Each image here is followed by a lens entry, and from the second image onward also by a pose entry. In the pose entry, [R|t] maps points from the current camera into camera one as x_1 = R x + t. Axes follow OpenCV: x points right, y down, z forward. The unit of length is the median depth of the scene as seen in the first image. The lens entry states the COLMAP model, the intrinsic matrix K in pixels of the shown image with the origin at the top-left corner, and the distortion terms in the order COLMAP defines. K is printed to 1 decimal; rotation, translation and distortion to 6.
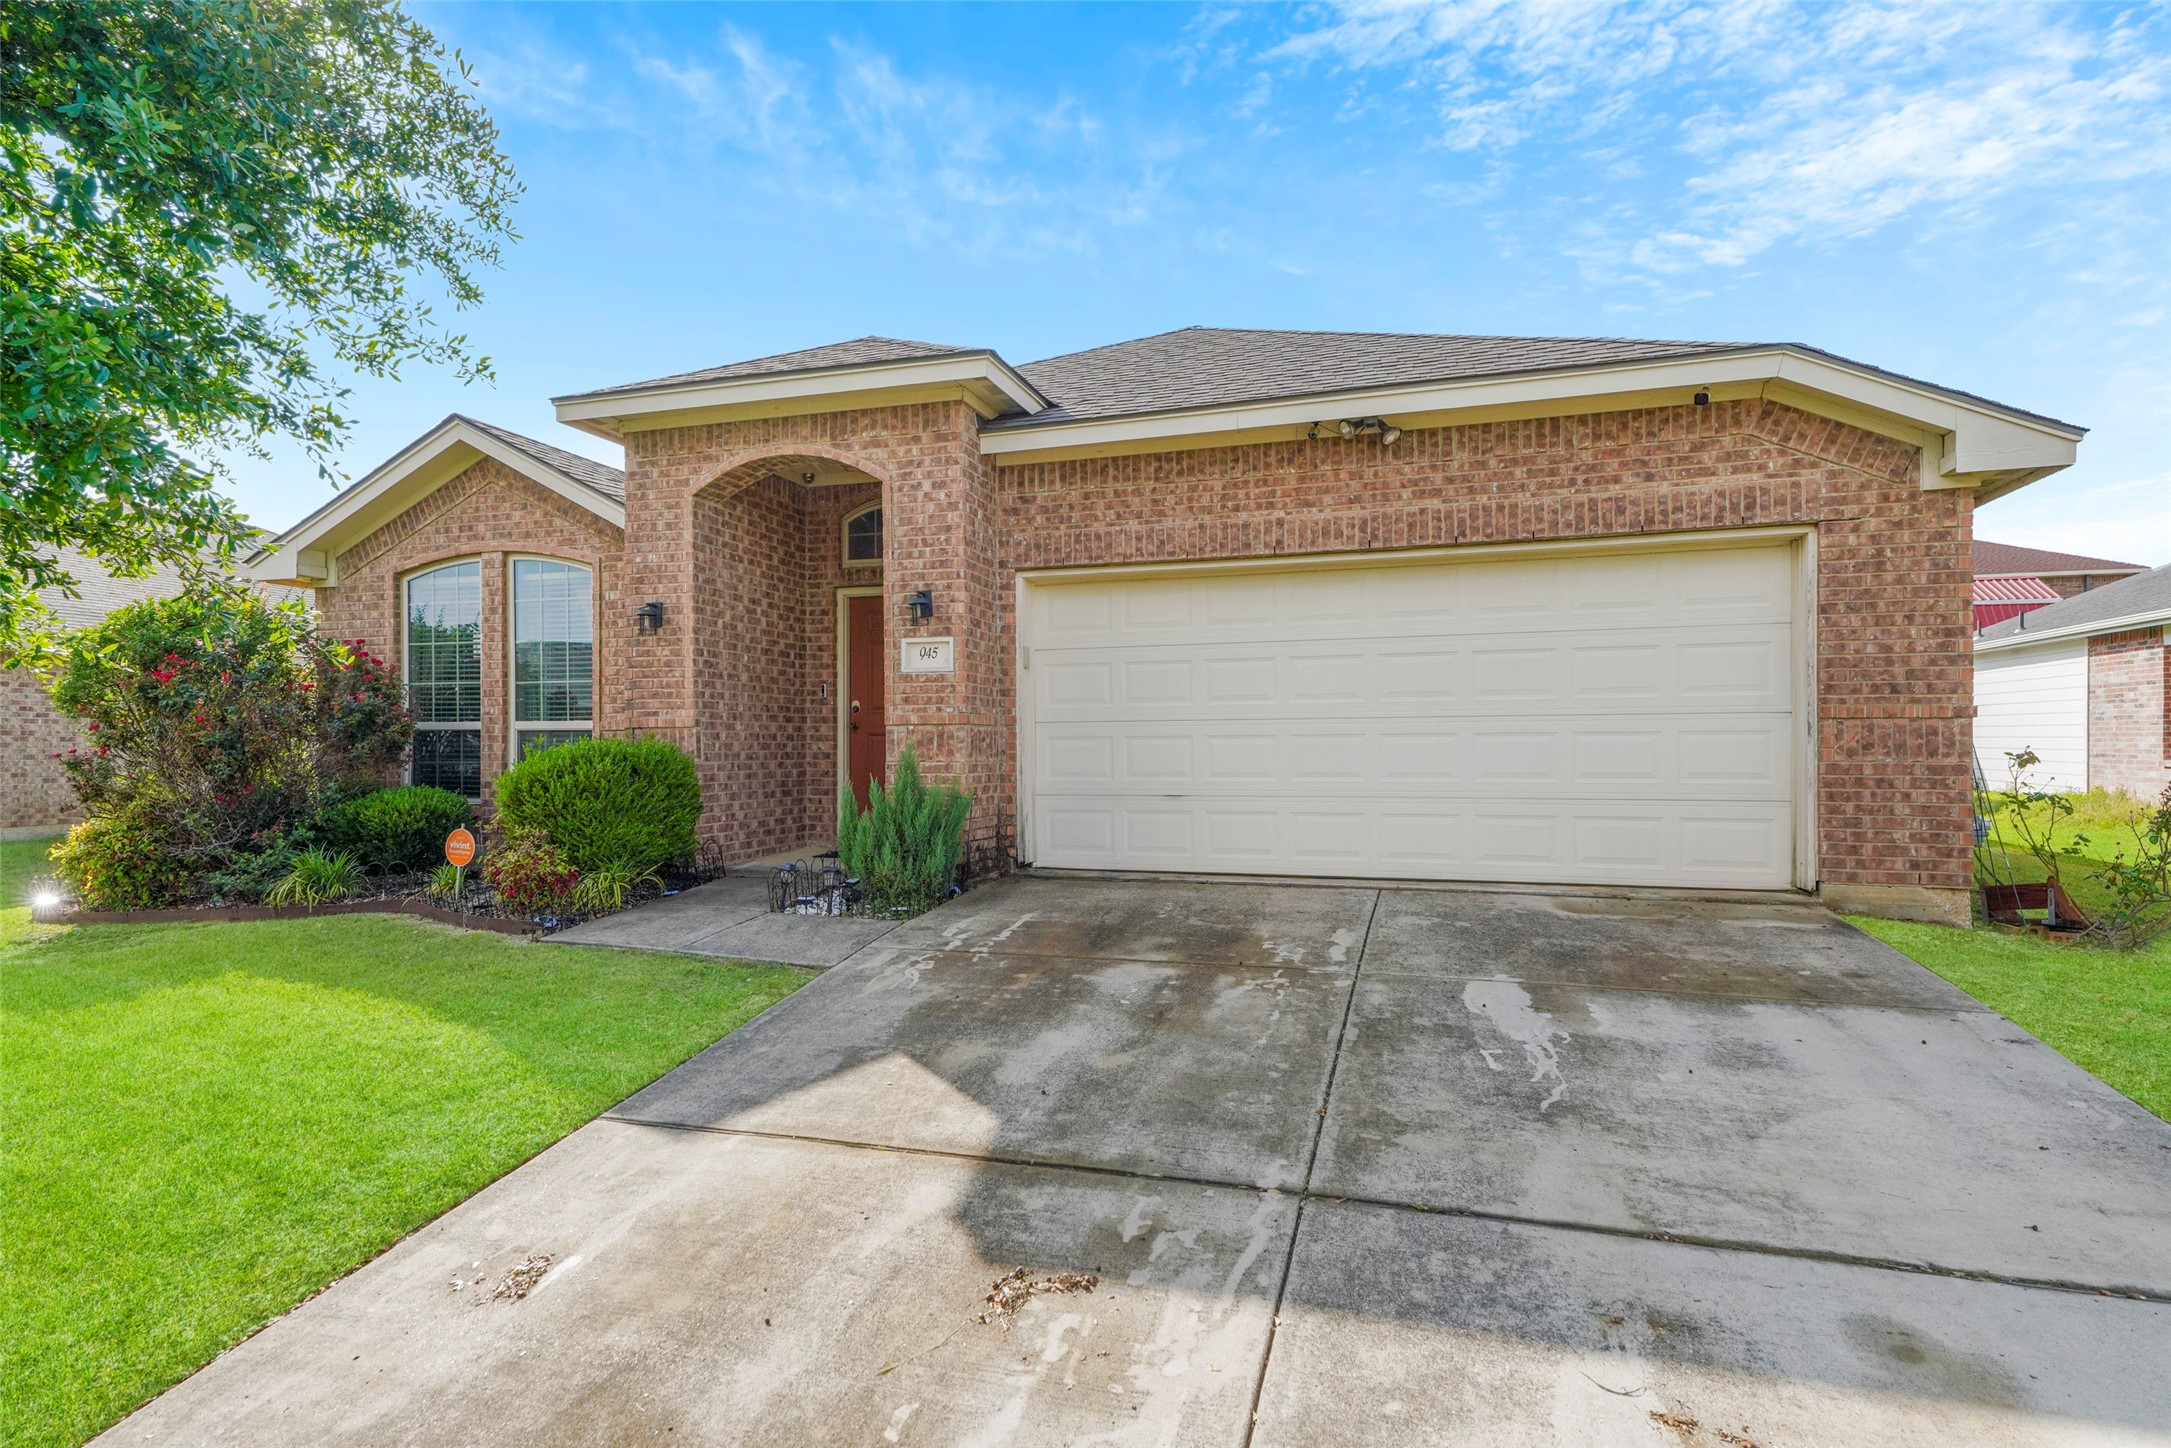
lens RADIAL K [[1124.3, 0, 1078.0], [0, 1124.3, 701.9], [0, 0, 1]] dist [0.041750, -0.004836]
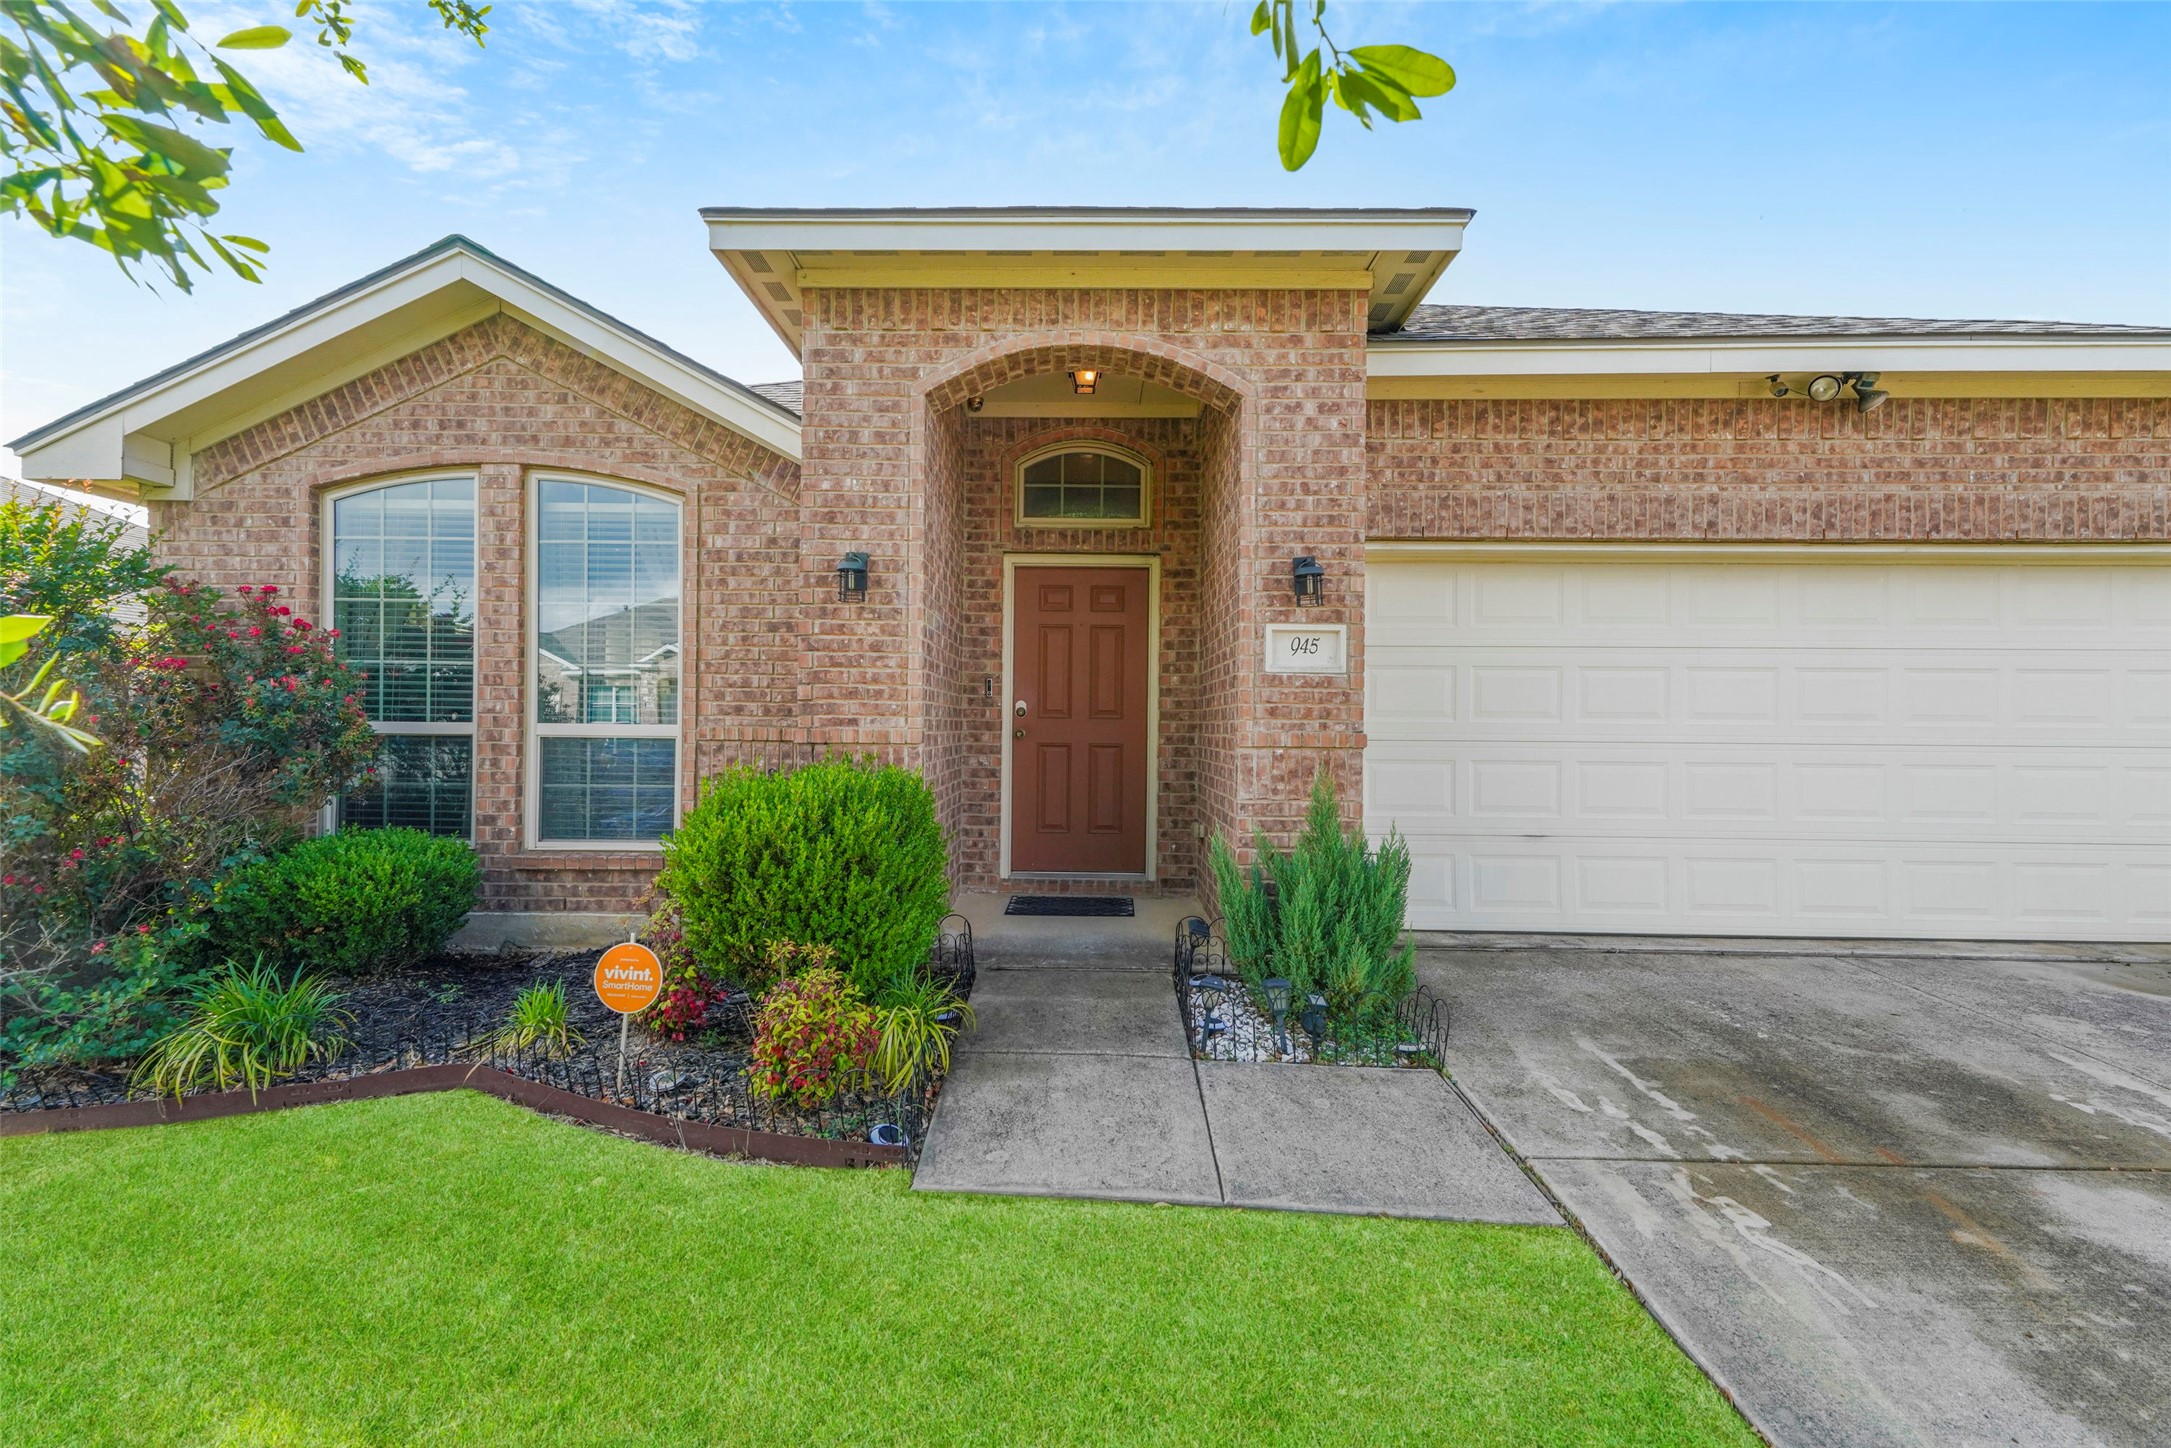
lens RADIAL K [[930.1, 0, 1078.1], [0, 930.1, 696.9], [0, 0, 1]] dist [0.016794, -0.003190]
pose [[0.956839, 0.021136, 0.289849, -0.437013], [-0.024477, 0.999669, 0.007905, -0.012771], [-0.289586, -0.014659, 0.957040, 0.482044]]
